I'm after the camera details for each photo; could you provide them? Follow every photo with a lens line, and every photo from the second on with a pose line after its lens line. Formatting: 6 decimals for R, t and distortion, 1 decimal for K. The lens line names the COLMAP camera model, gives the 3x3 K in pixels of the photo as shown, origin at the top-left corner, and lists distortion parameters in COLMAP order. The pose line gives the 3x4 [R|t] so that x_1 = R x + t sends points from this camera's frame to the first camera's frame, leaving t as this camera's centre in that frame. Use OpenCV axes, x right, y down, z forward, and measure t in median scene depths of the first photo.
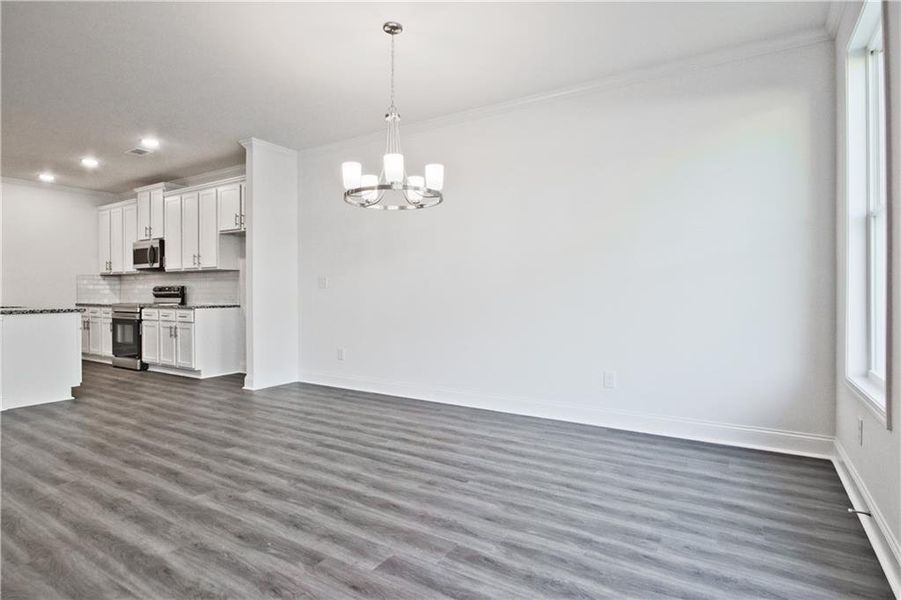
lens RADIAL K [[469.4, 0, 446.9], [0, 469.4, 298.2], [0, 0, 1]] dist [-0.001148, 0.000062]
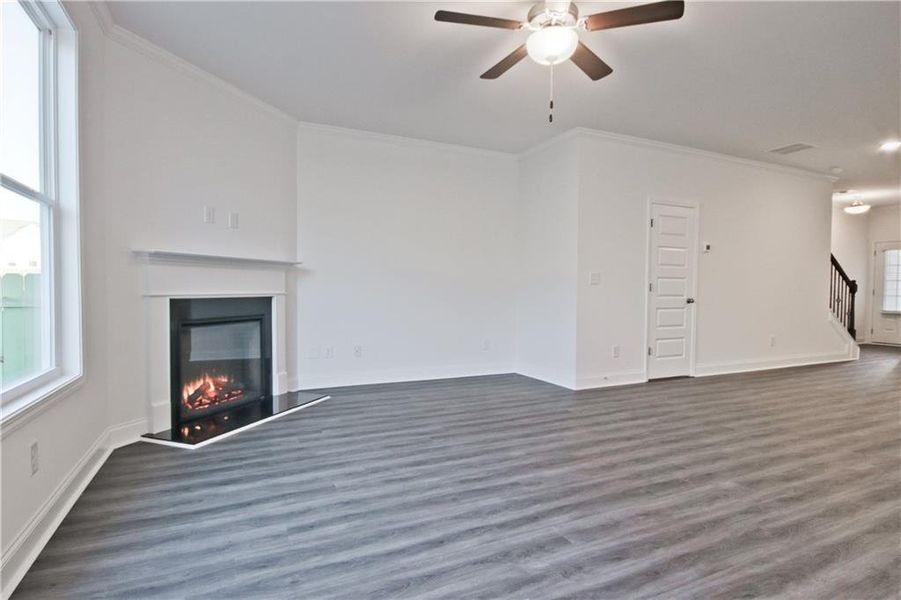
lens RADIAL K [[470.7, 0, 450.5], [0, 470.7, 300.0], [0, 0, 1]] dist [-0.001223, 0.000246]
pose [[-0.535344, 0.017250, -0.844458, 0.240038], [-0.014497, 0.999457, 0.029606, -0.004888], [0.844510, 0.028091, -0.534803, 0.503471]]
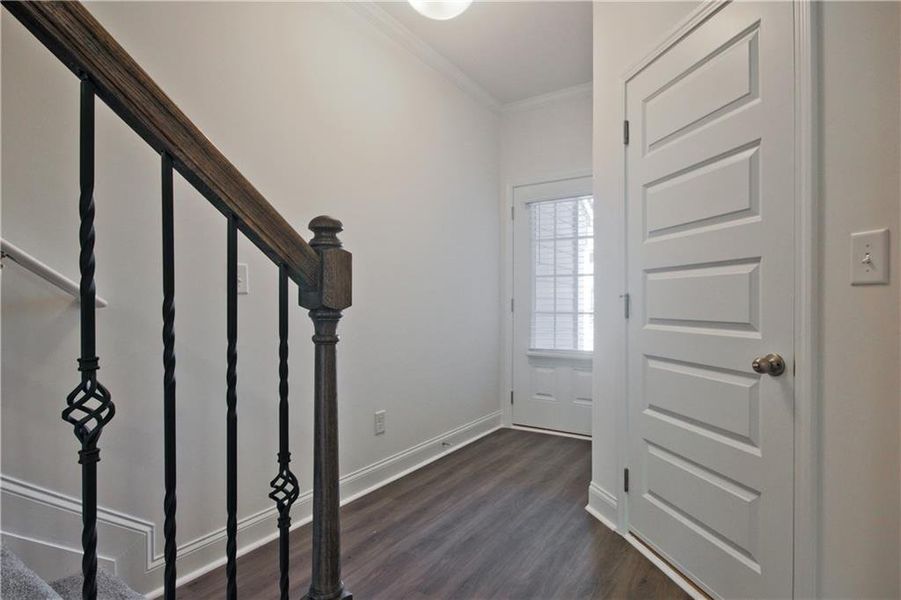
lens RADIAL K [[470.9, 0, 450.8], [0, 470.9, 310.9], [0, 0, 1]] dist [-0.000713, -0.000071]
pose [[-0.003083, 0.012027, -0.999923, -2.259120], [-0.008054, 0.999895, 0.012052, -0.006679], [0.999963, 0.008091, -0.002986, 0.974480]]
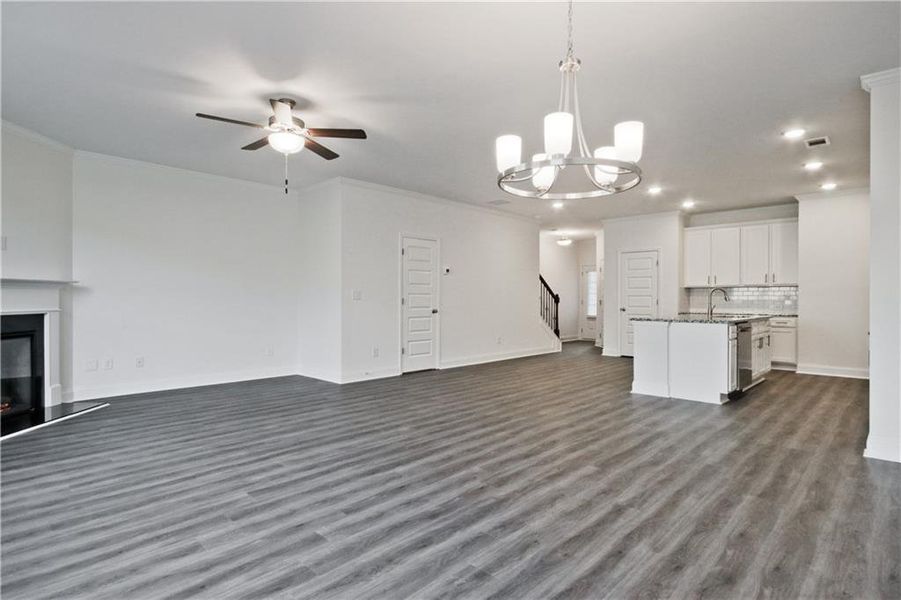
lens RADIAL K [[474.4, 0, 446.4], [0, 474.4, 298.5], [0, 0, 1]] dist [-0.001804, 0.000624]
pose [[-0.200392, -0.000627, -0.979716, 0.523980], [-0.011771, 0.999929, 0.001768, -0.028324], [0.979645, 0.011887, -0.200385, 0.816404]]
